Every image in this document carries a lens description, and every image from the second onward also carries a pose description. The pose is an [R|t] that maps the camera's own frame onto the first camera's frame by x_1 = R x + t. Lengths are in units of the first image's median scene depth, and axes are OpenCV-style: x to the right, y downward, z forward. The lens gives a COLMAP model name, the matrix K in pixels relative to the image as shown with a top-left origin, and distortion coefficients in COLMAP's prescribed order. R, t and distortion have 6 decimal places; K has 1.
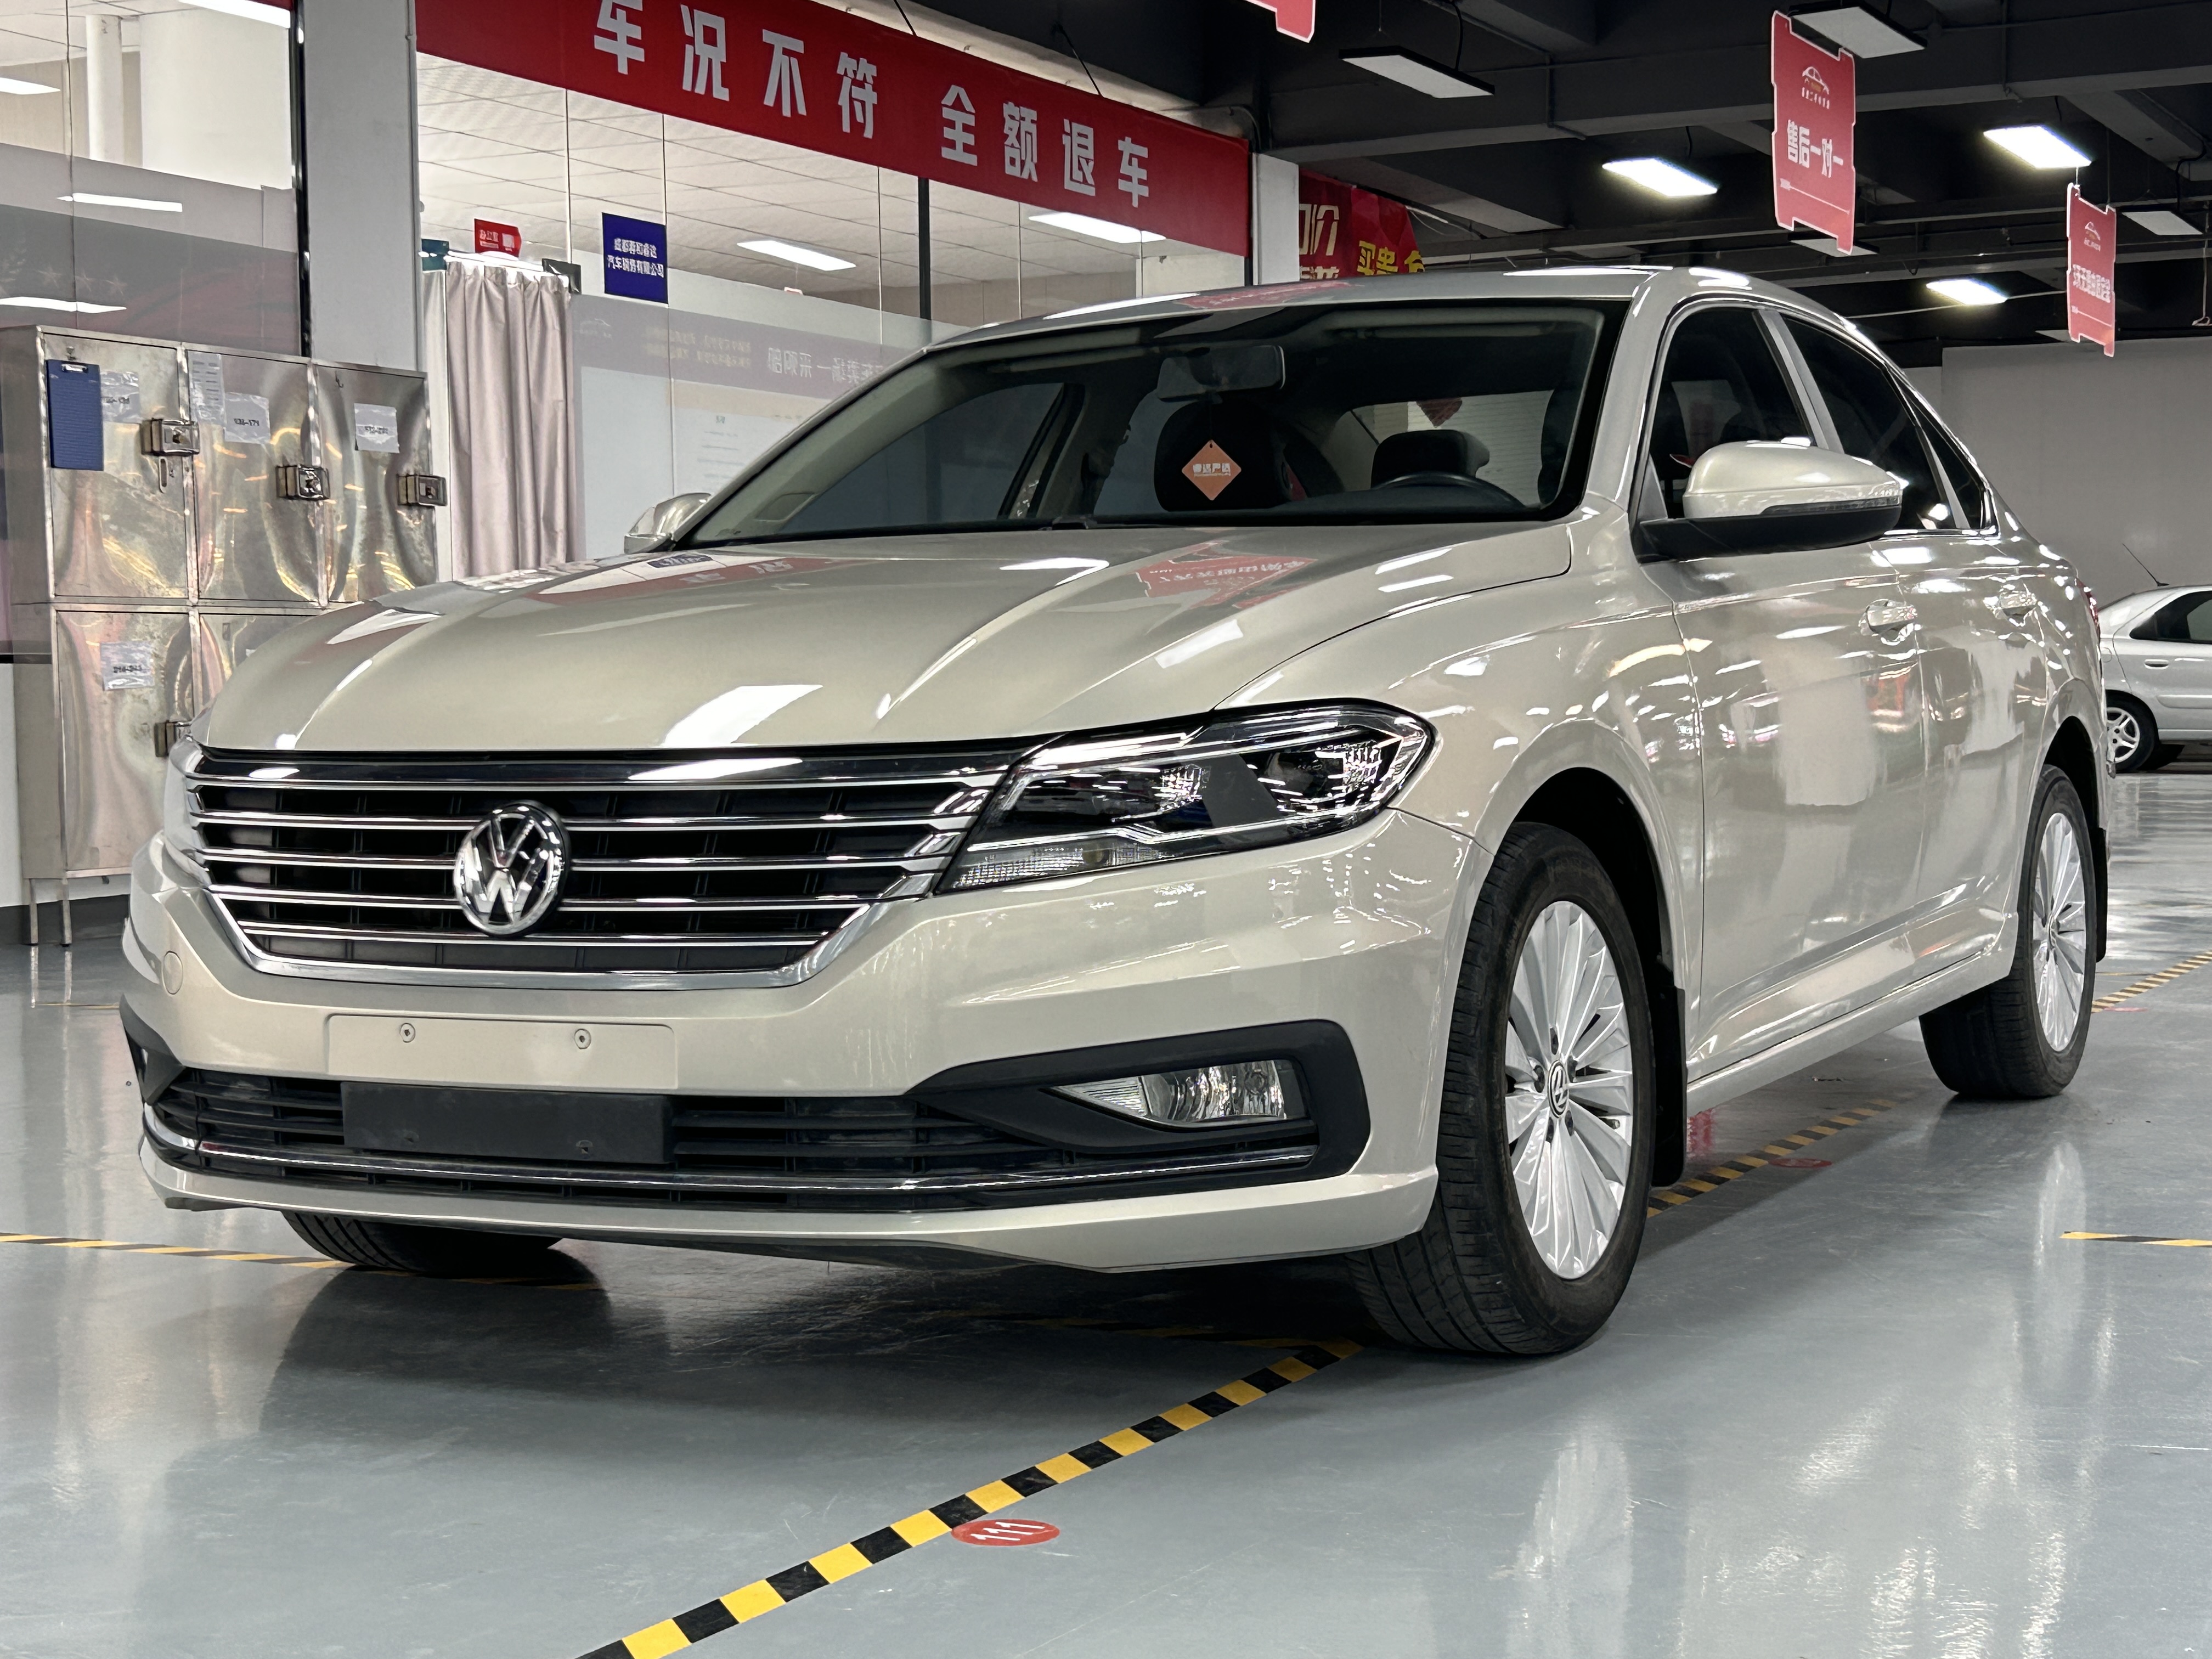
lens RADIAL K [[3517.3, 0, 1096.5], [0, 3517.3, 843.1], [0, 0, 1]] dist [0.117982, 0.000000]
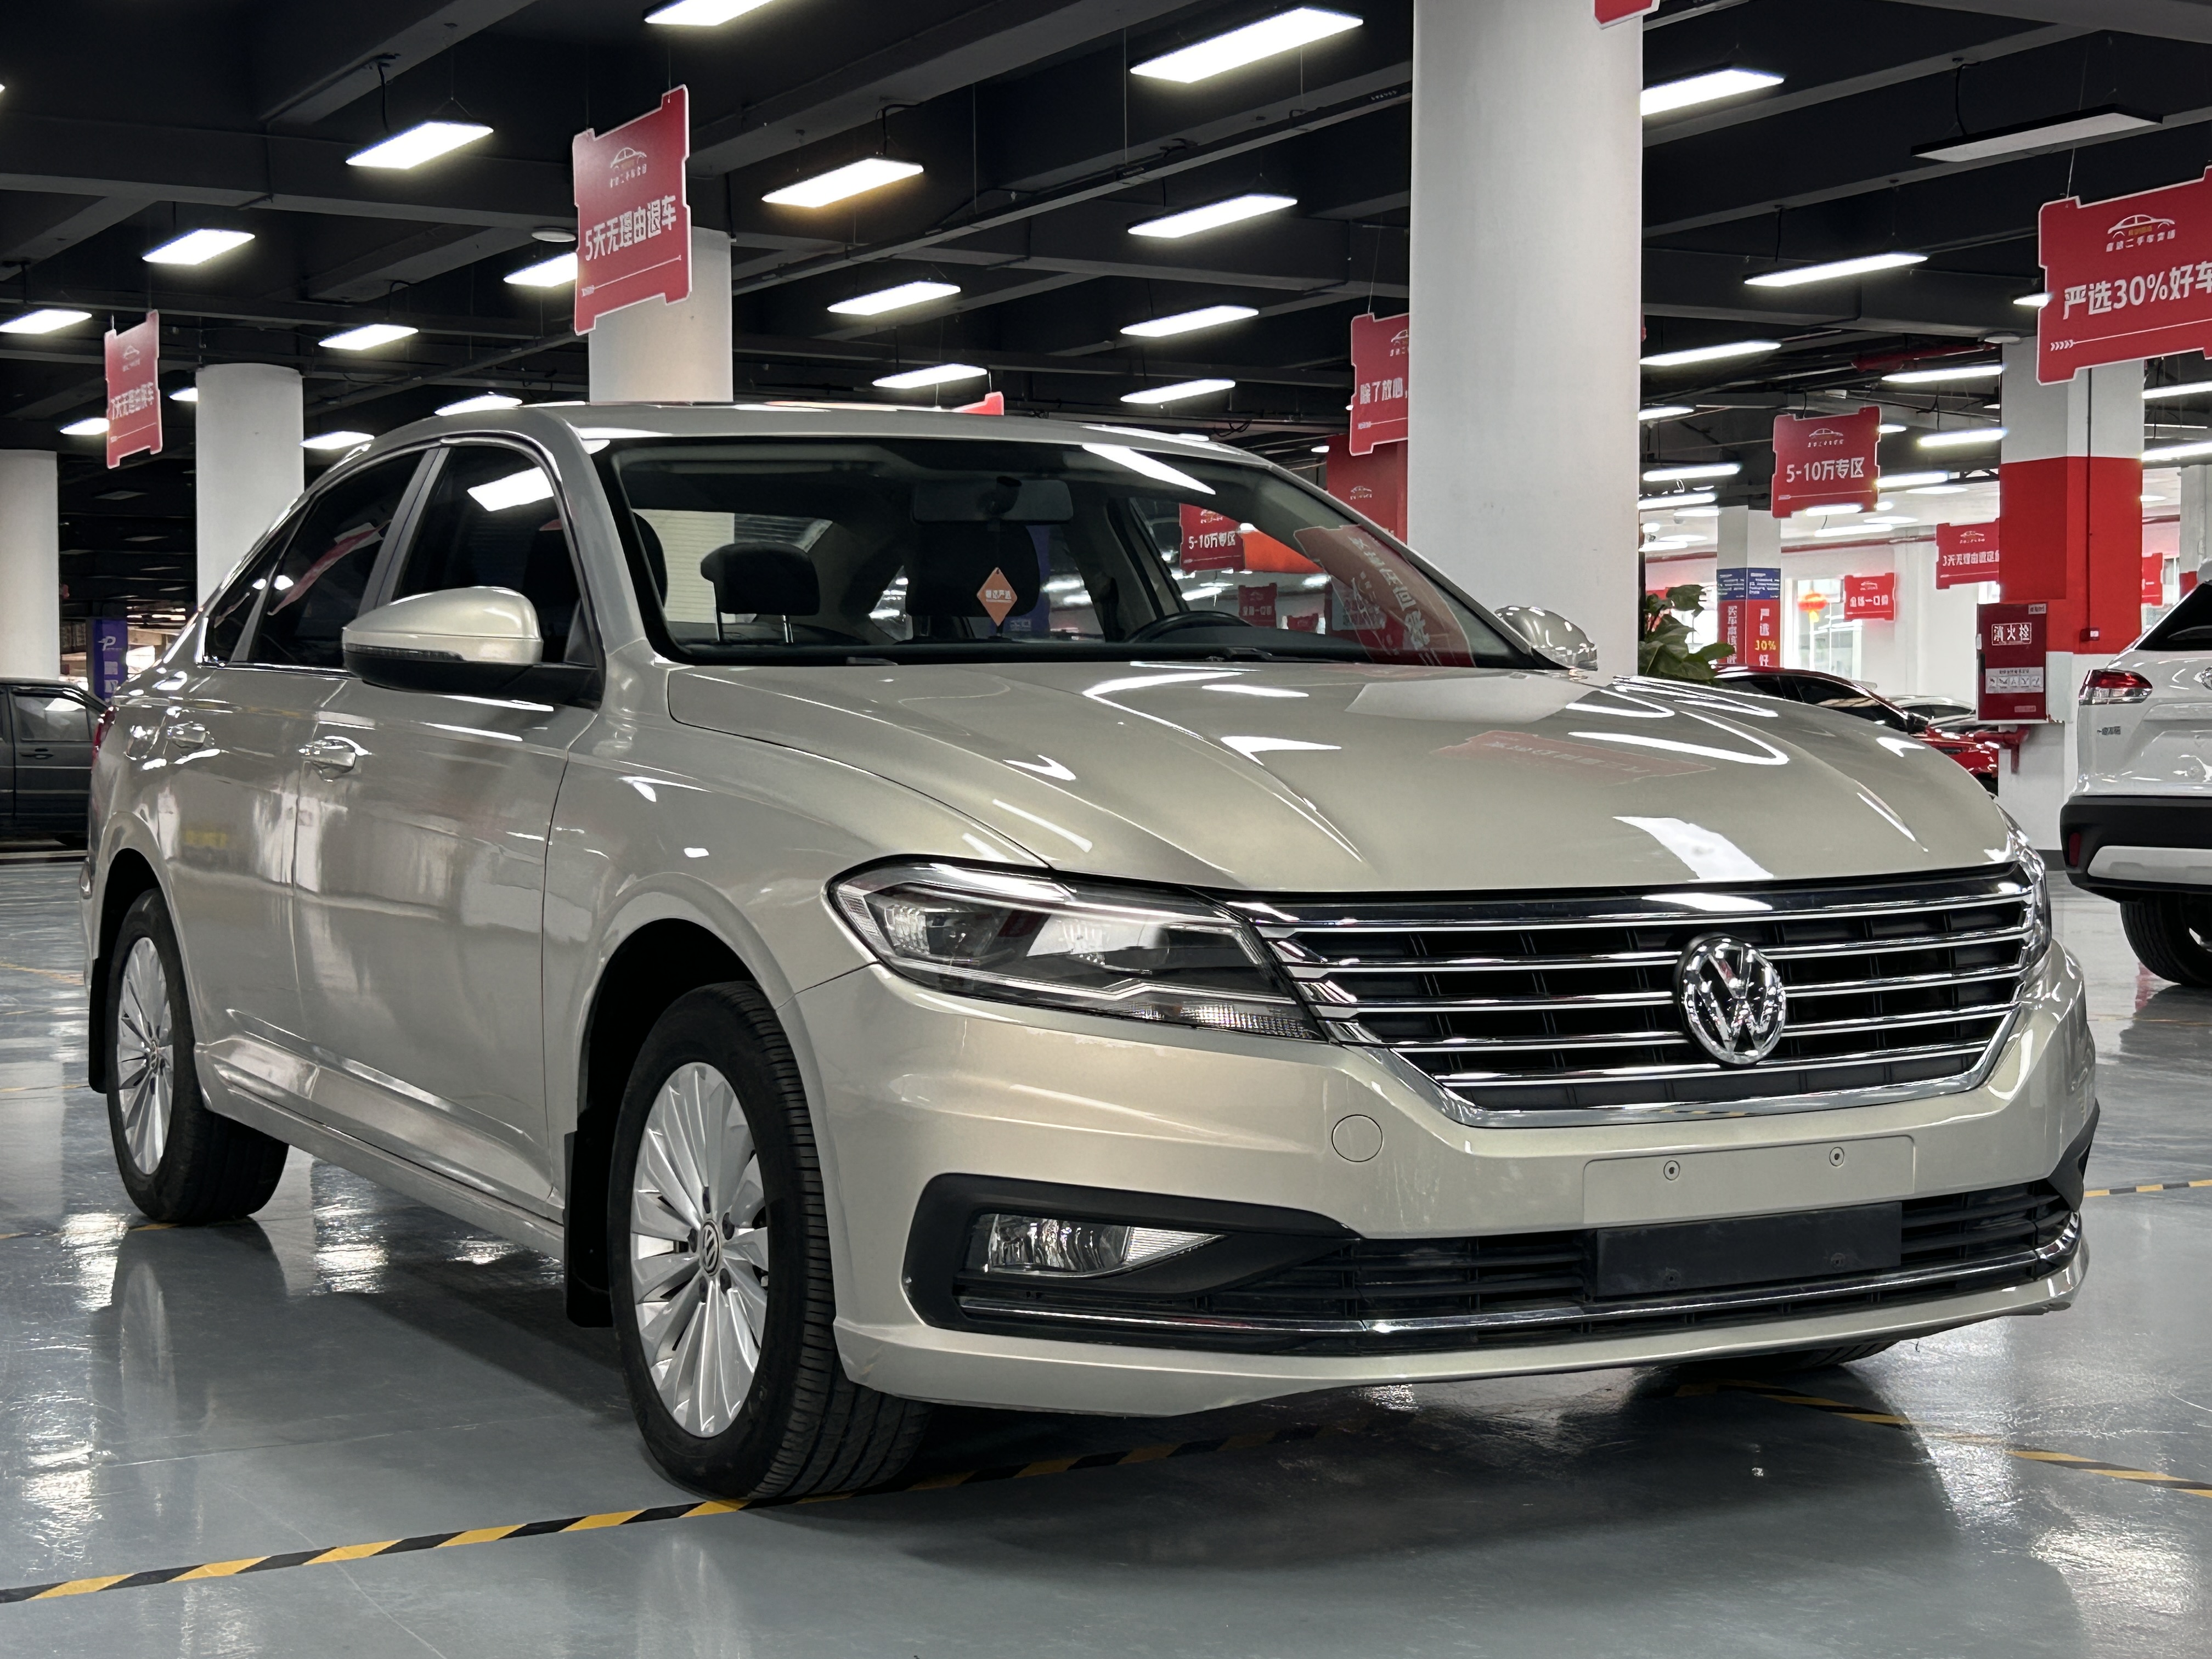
lens RADIAL K [[3517.3, 0, 1113.2], [0, 3517.3, 809.9], [0, 0, 1]] dist [0.117982, 0.000000]
pose [[0.545430, -0.004709, 0.838143, -1.116352], [0.035664, 0.999209, -0.017594, -0.035672], [-0.837397, 0.039488, 0.545167, 0.588327]]
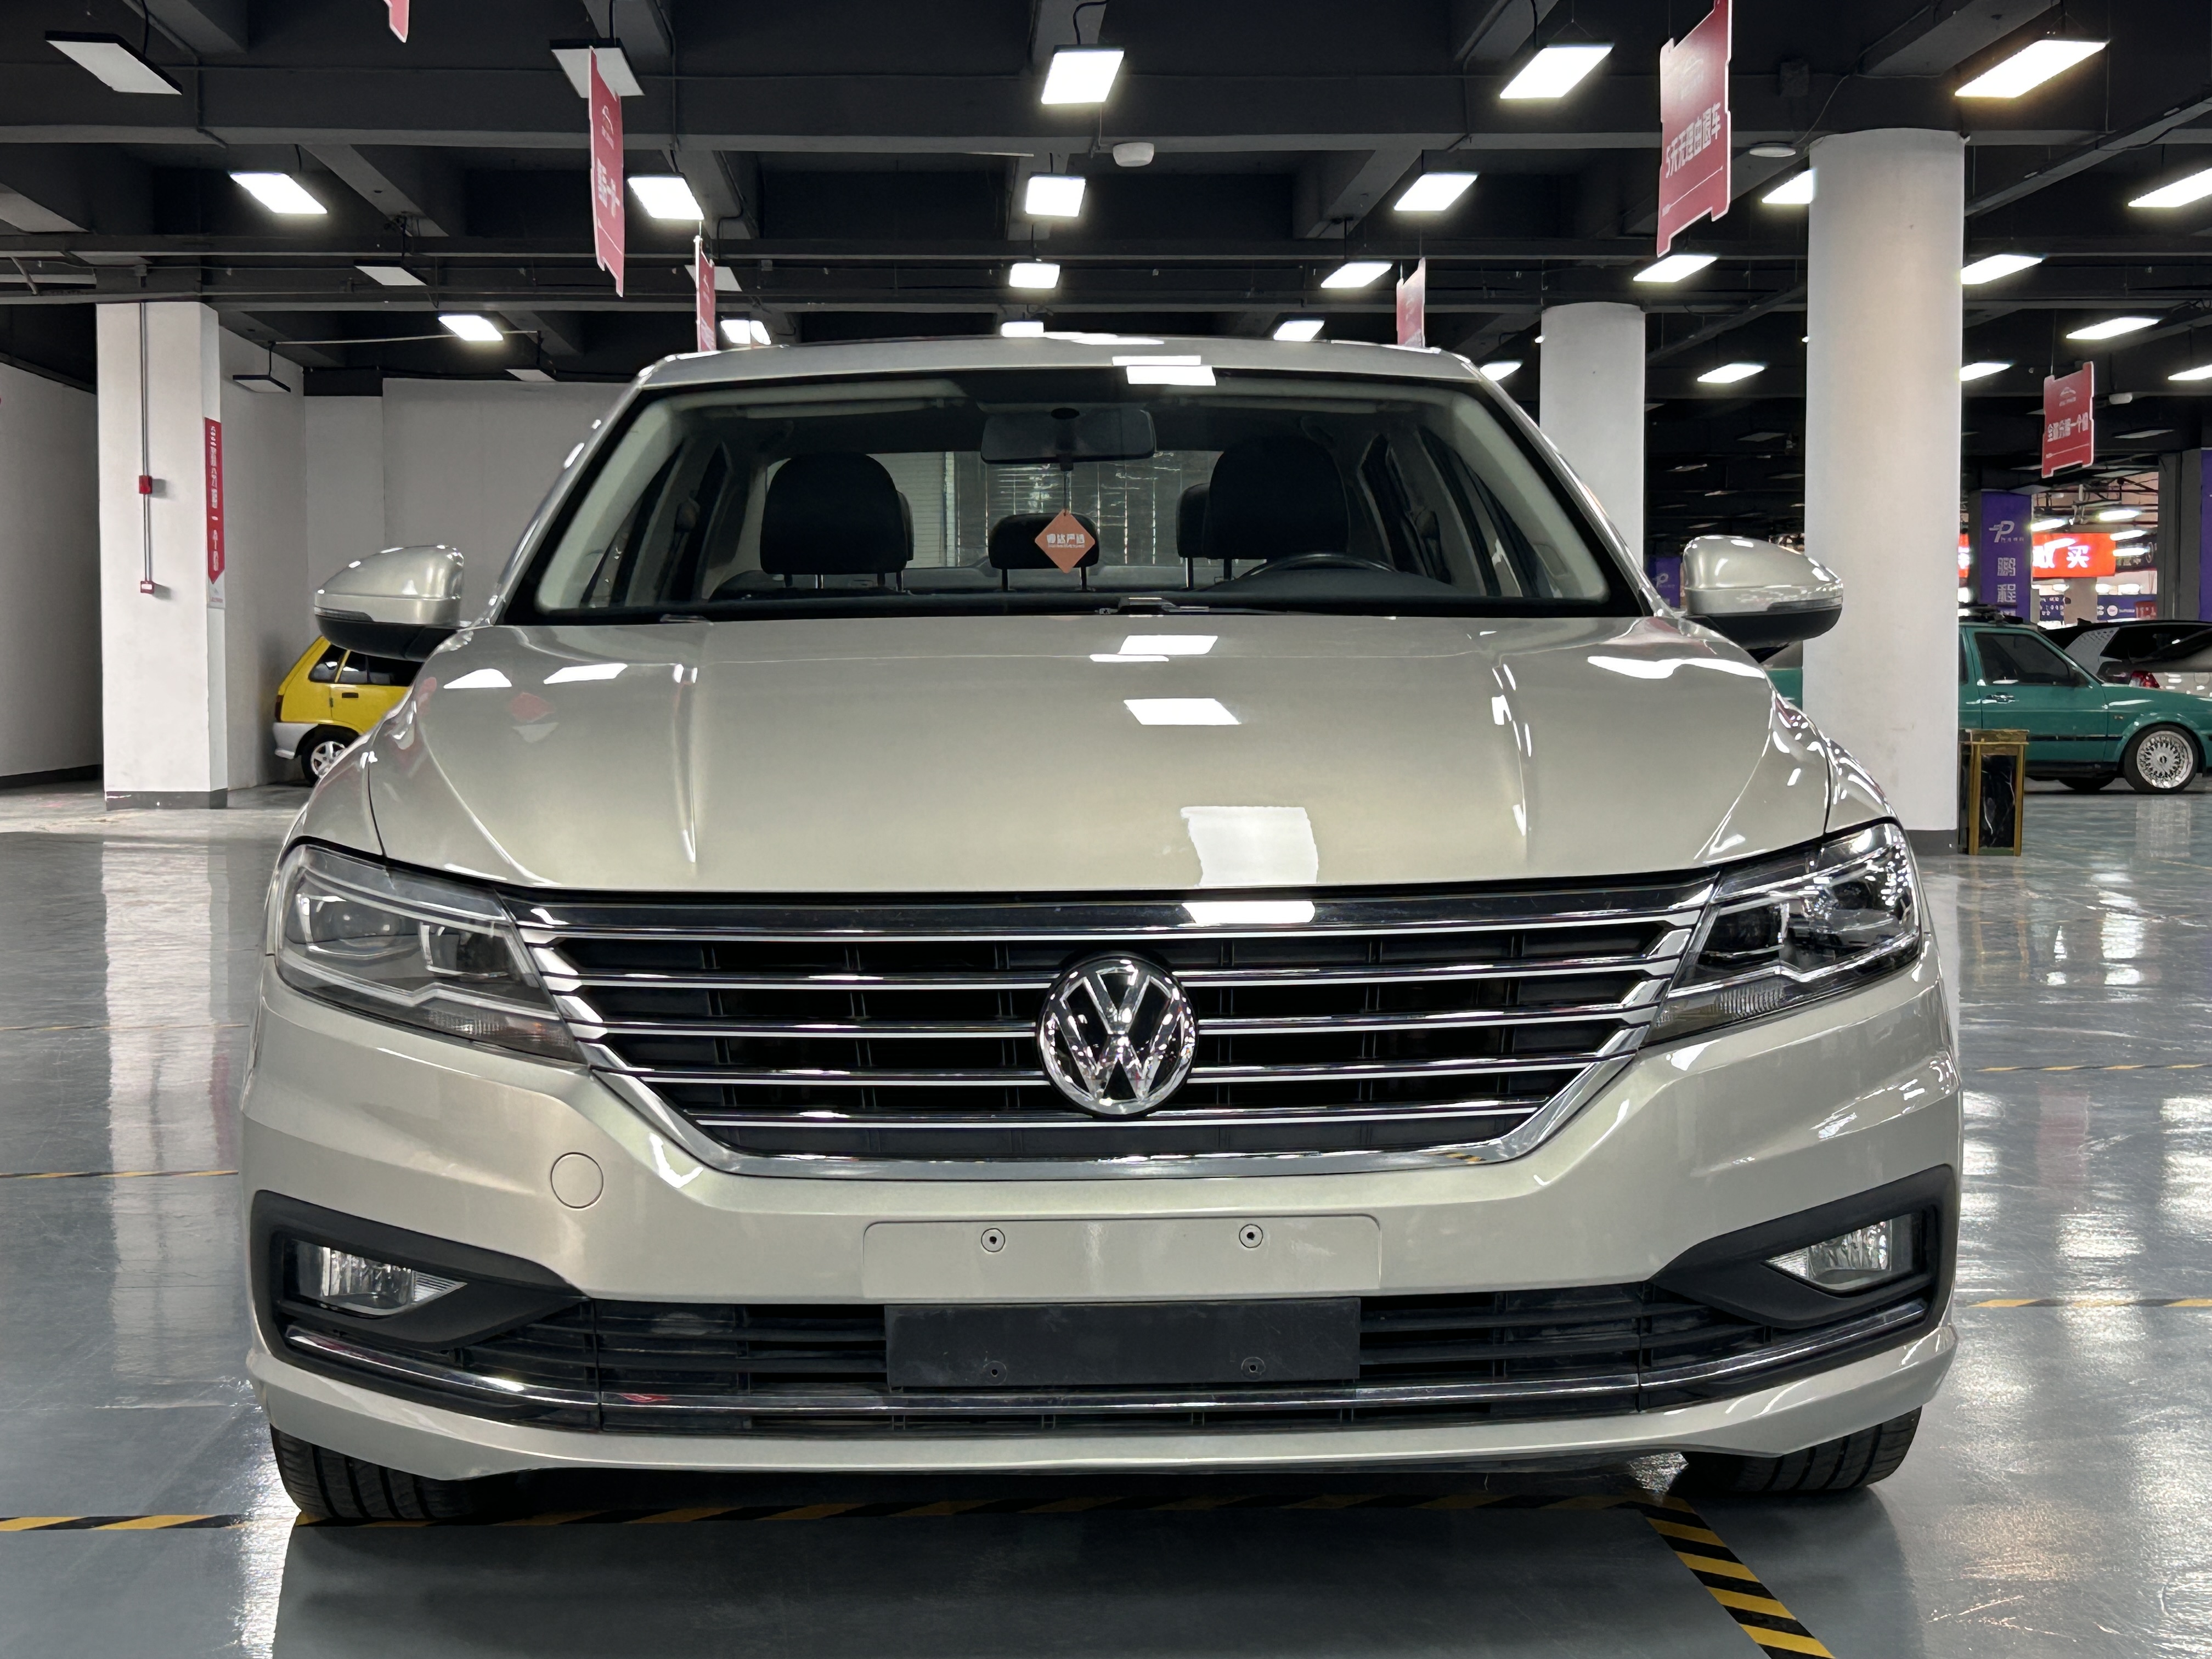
lens RADIAL K [[3517.3, 0, 1115.3], [0, 3517.3, 775.9], [0, 0, 1]] dist [0.117982, 0.000000]
pose [[0.873450, -0.004321, 0.486894, -0.567770], [0.016118, 0.999669, -0.020044, -0.036782], [-0.486646, 0.025356, 0.873231, 0.273724]]
